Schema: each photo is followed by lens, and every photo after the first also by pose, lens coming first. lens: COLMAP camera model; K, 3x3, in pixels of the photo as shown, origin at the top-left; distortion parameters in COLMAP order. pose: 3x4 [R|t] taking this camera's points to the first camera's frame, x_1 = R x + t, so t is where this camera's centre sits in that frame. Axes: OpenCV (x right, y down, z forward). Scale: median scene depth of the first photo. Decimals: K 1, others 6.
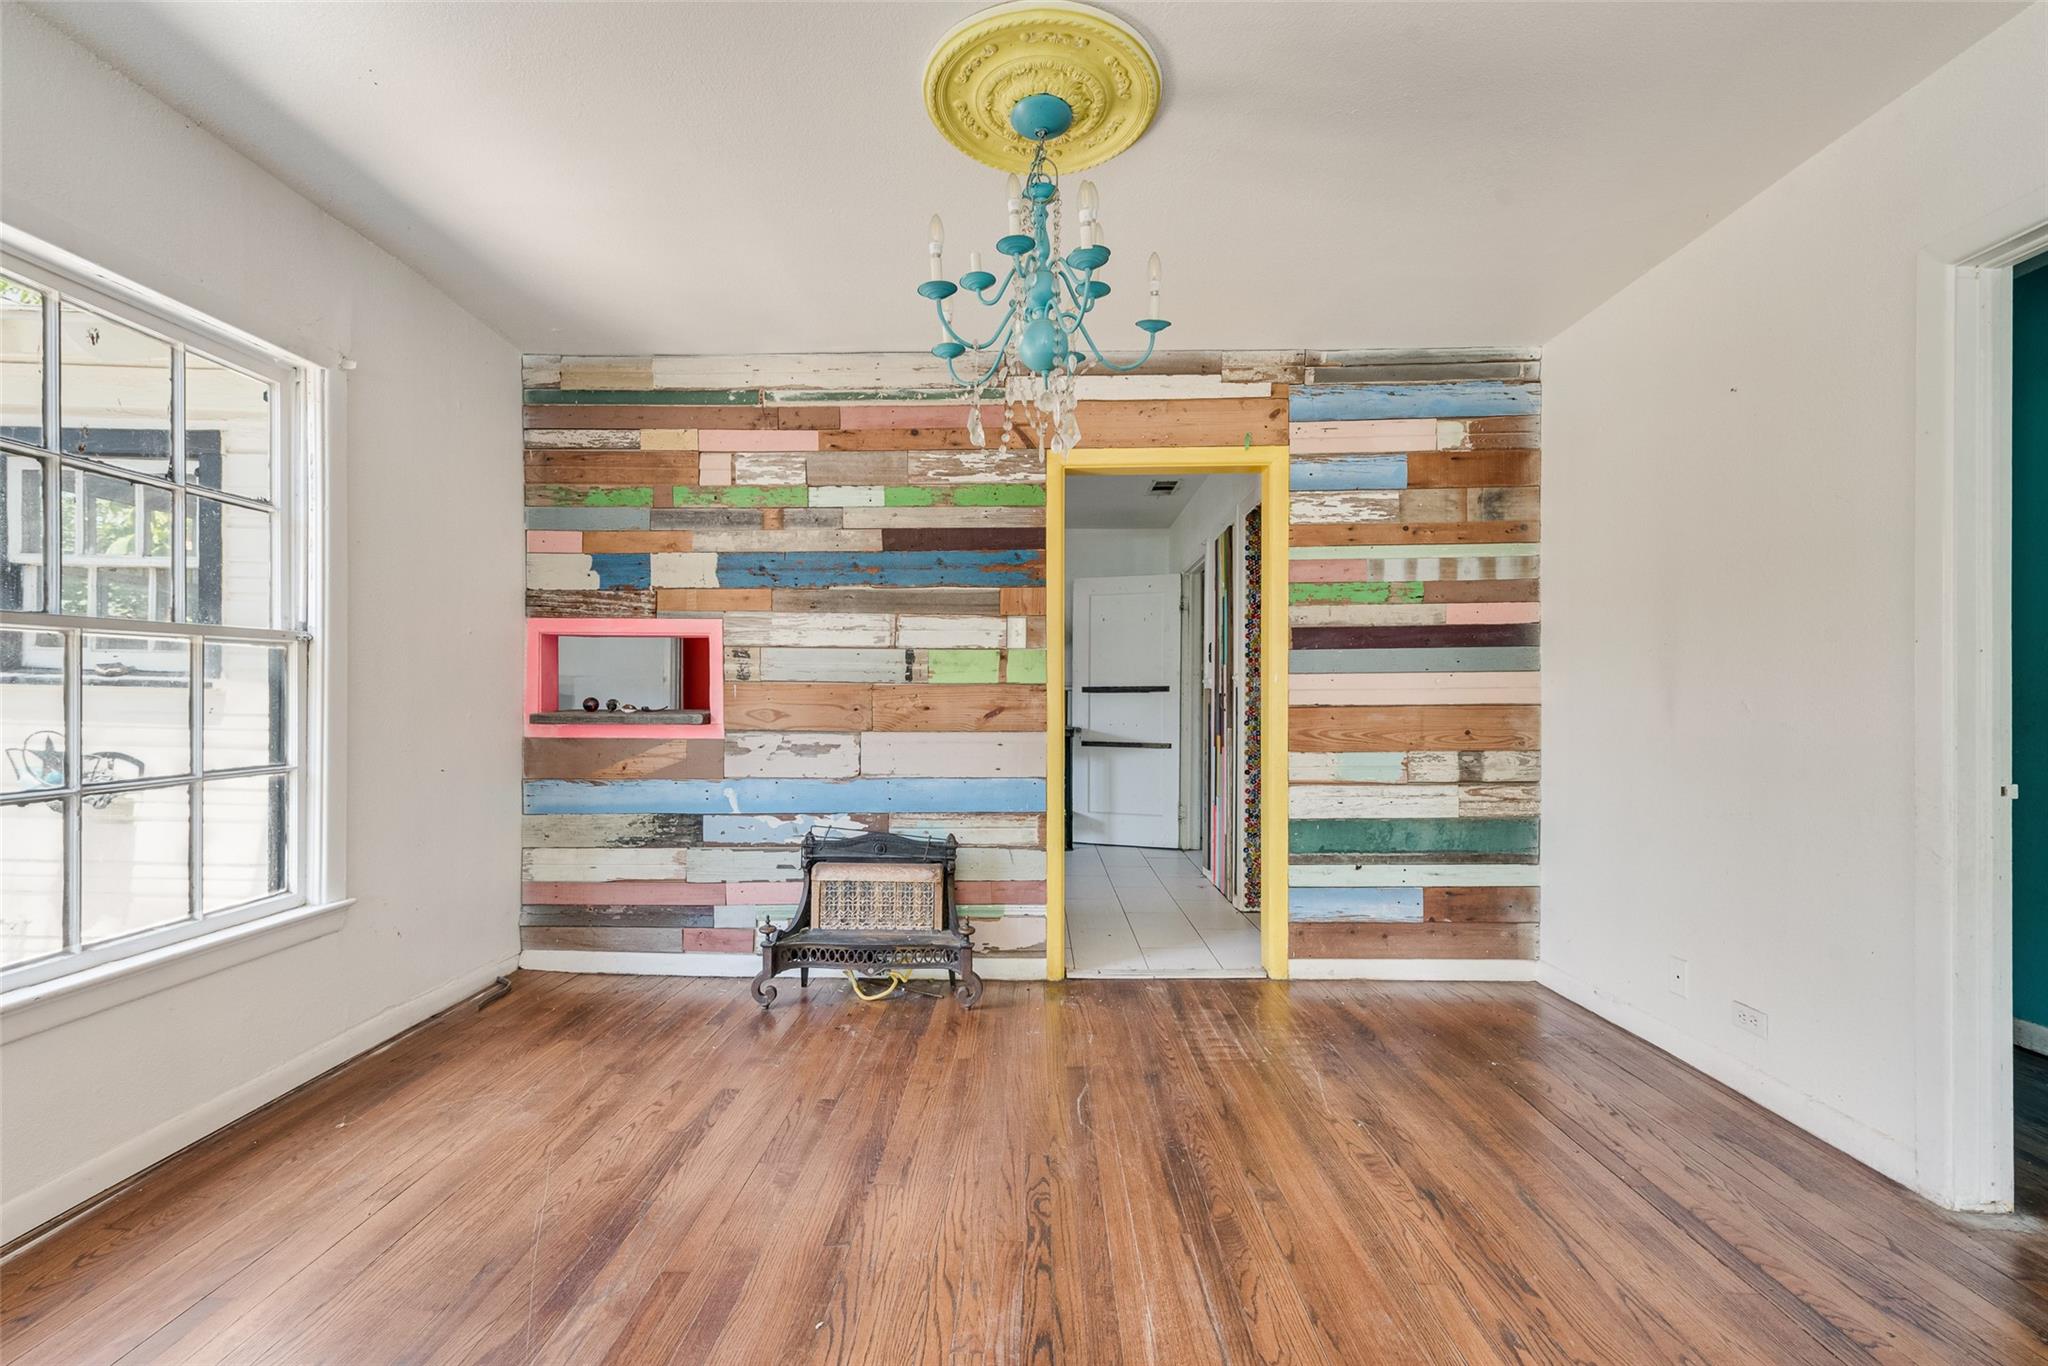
lens RADIAL K [[863.0, 0, 1020.2], [0, 863.0, 711.6], [0, 0, 1]] dist [0.021161, -0.000009]
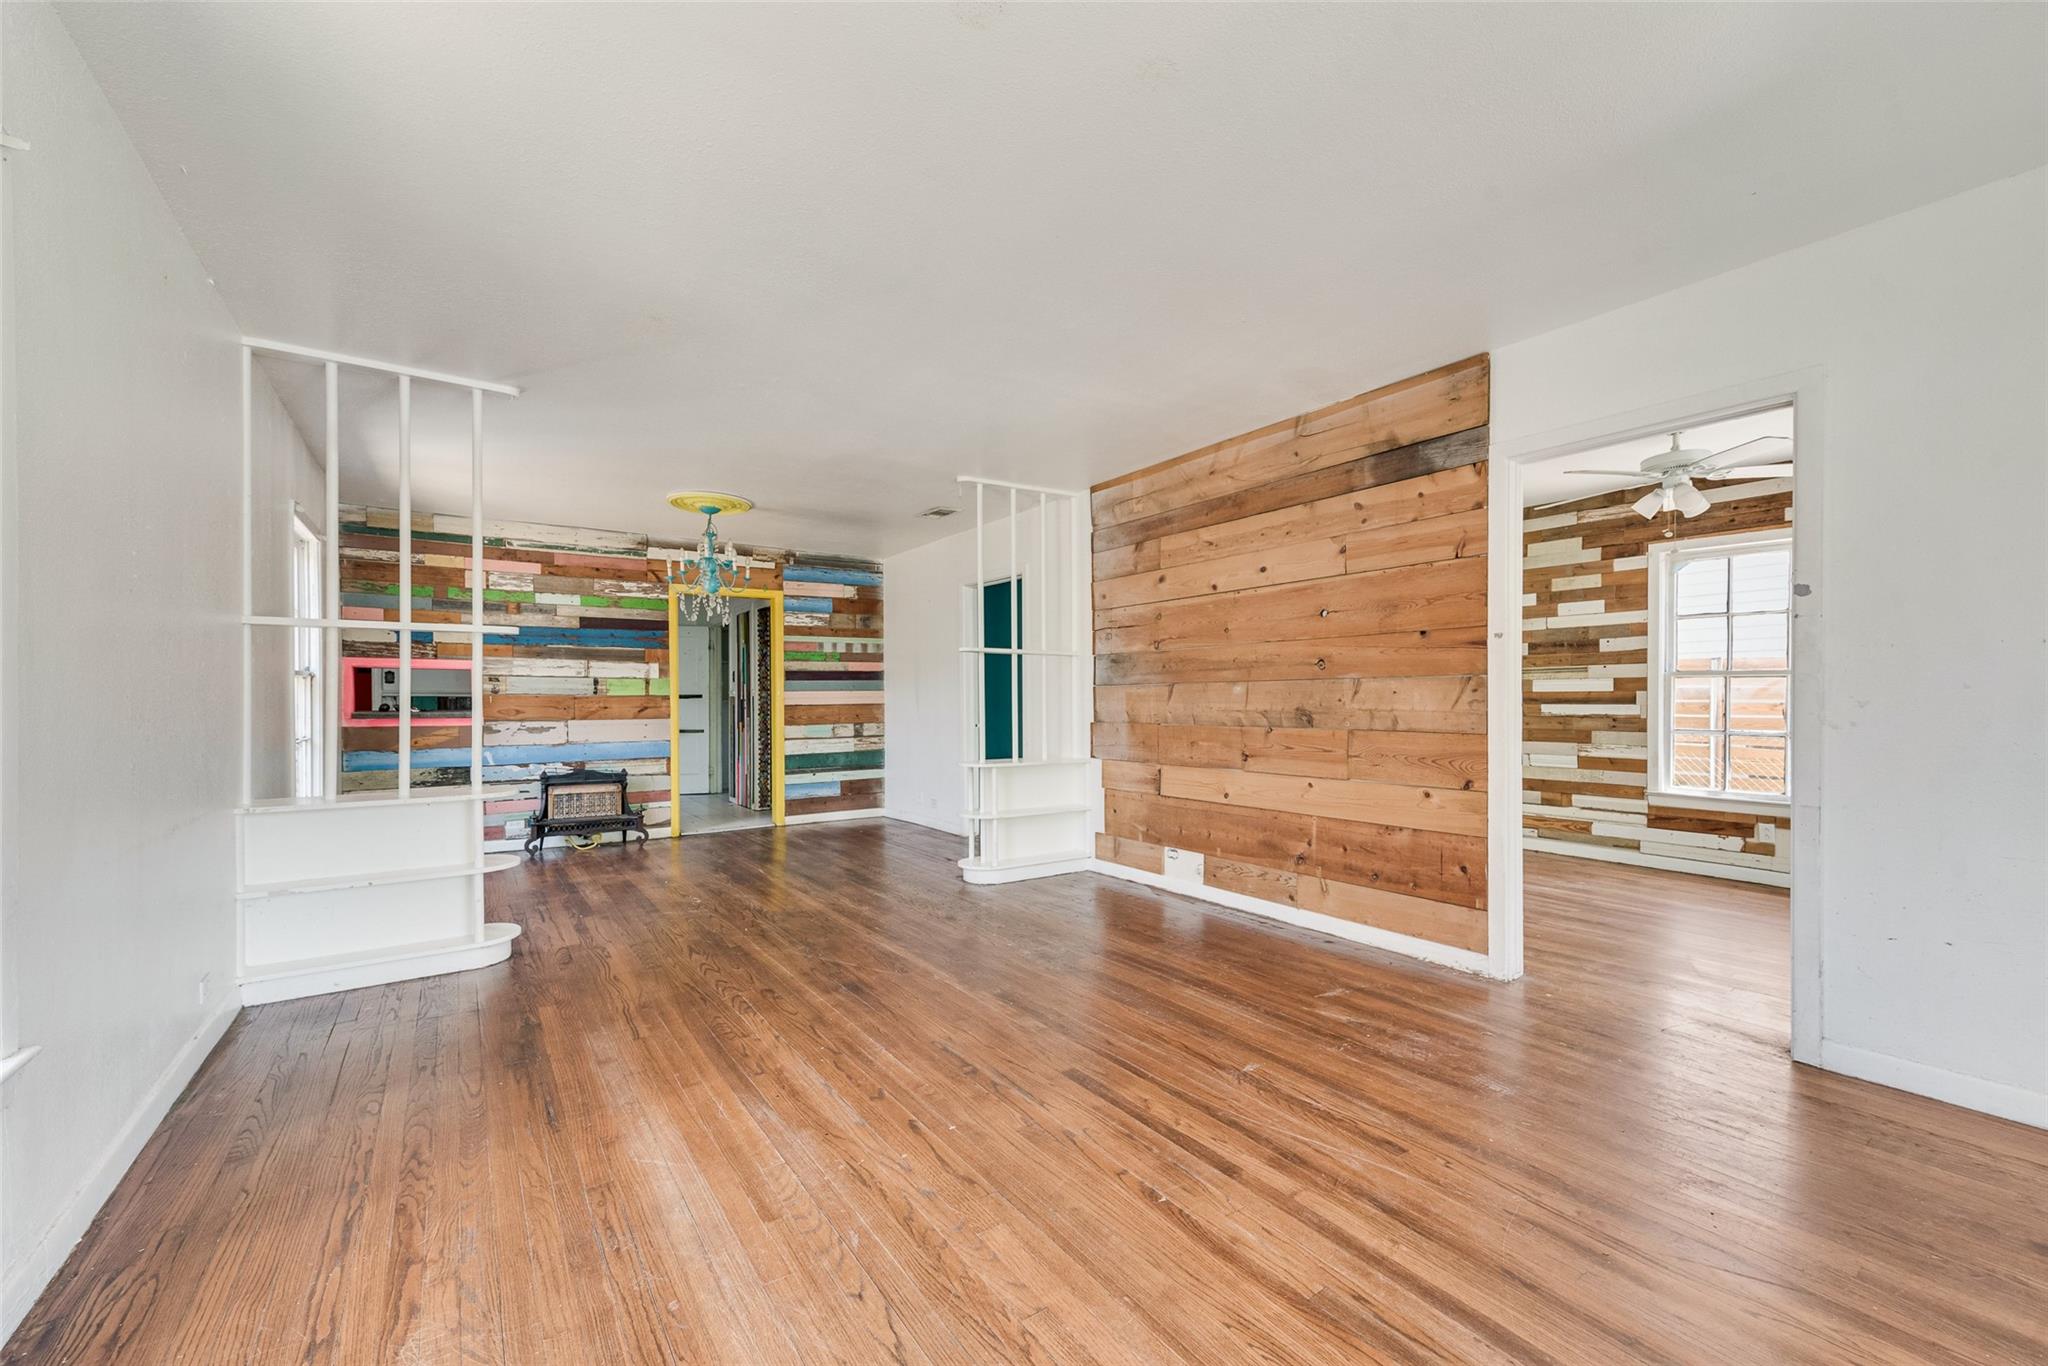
lens RADIAL K [[799.8, 0, 1025.2], [0, 799.8, 697.0], [0, 0, 1]] dist [0.018629, -0.006841]
pose [[0.807125, -0.001177, 0.590379, -0.421060], [0.013518, 0.999773, -0.016488, 0.014976], [-0.590225, 0.021289, 0.806958, -1.071417]]
